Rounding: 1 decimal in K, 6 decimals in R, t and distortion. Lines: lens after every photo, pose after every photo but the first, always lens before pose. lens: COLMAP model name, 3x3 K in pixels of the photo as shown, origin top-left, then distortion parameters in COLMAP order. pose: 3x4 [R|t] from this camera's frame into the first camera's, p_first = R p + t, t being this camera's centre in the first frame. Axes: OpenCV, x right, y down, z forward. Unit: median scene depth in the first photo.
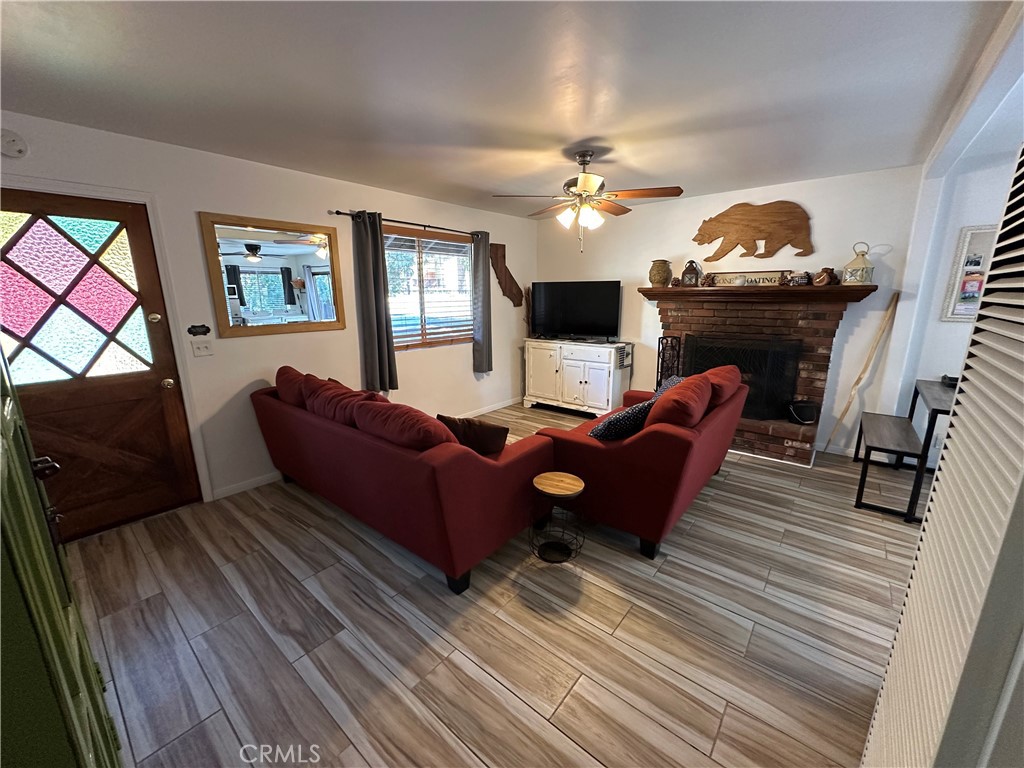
lens RADIAL K [[407.3, 0, 512.0], [0, 407.3, 384.0], [0, 0, 1]] dist [-0.001898, 0.000178]
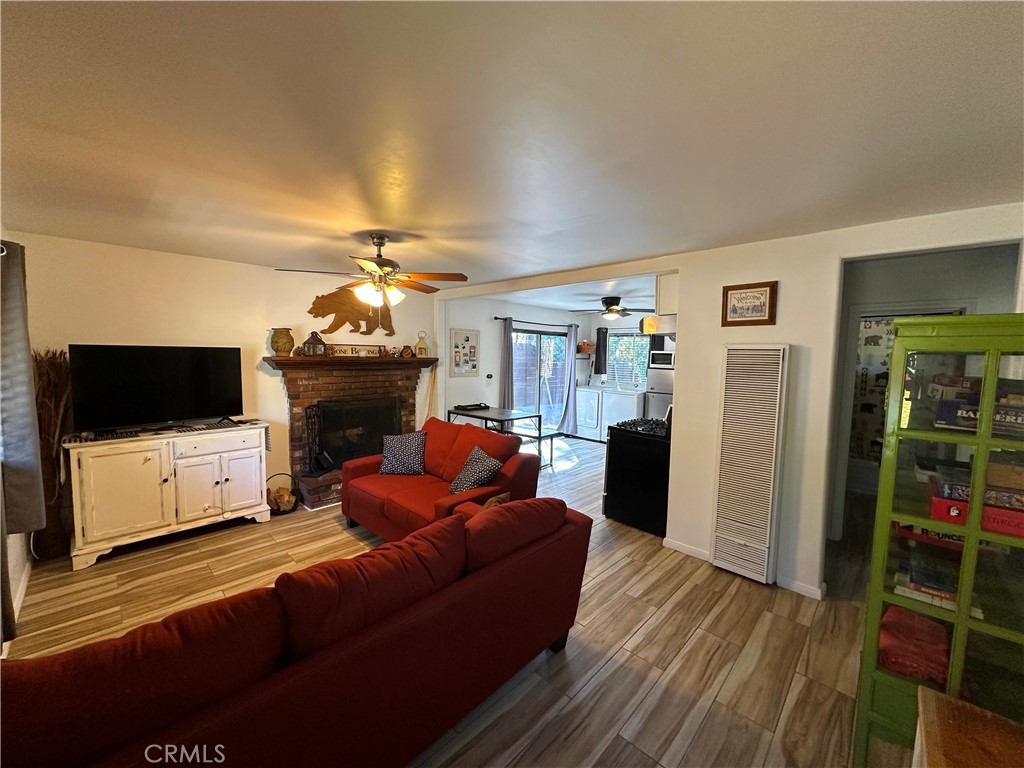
lens RADIAL K [[407.3, 0, 512.0], [0, 407.3, 384.0], [0, 0, 1]] dist [-0.001898, 0.000178]
pose [[0.068444, -0.067255, 0.995385, -0.634853], [0.199604, 0.978475, 0.052387, -0.137887], [-0.977483, 0.195098, 0.080395, 0.491672]]
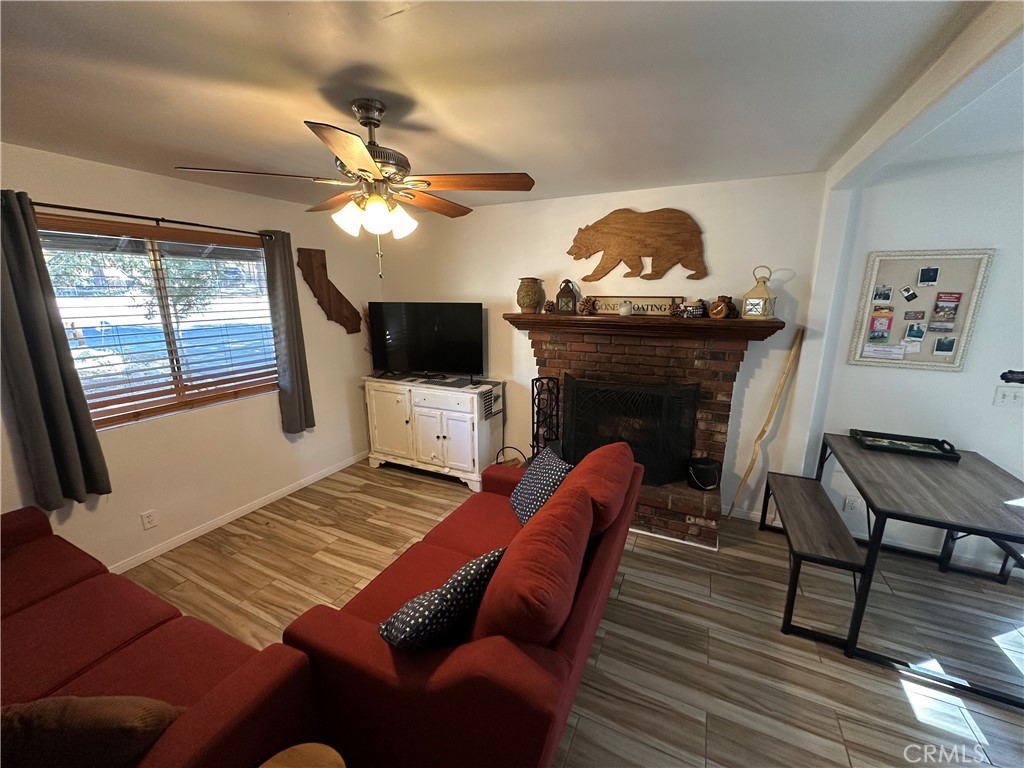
lens RADIAL K [[407.3, 0, 512.0], [0, 407.3, 384.0], [0, 0, 1]] dist [-0.001898, 0.000178]
pose [[0.970978, -0.047128, 0.234480, 0.162766], [0.046085, 0.998888, 0.009927, -0.129404], [-0.234687, 0.001167, 0.972070, 0.298338]]
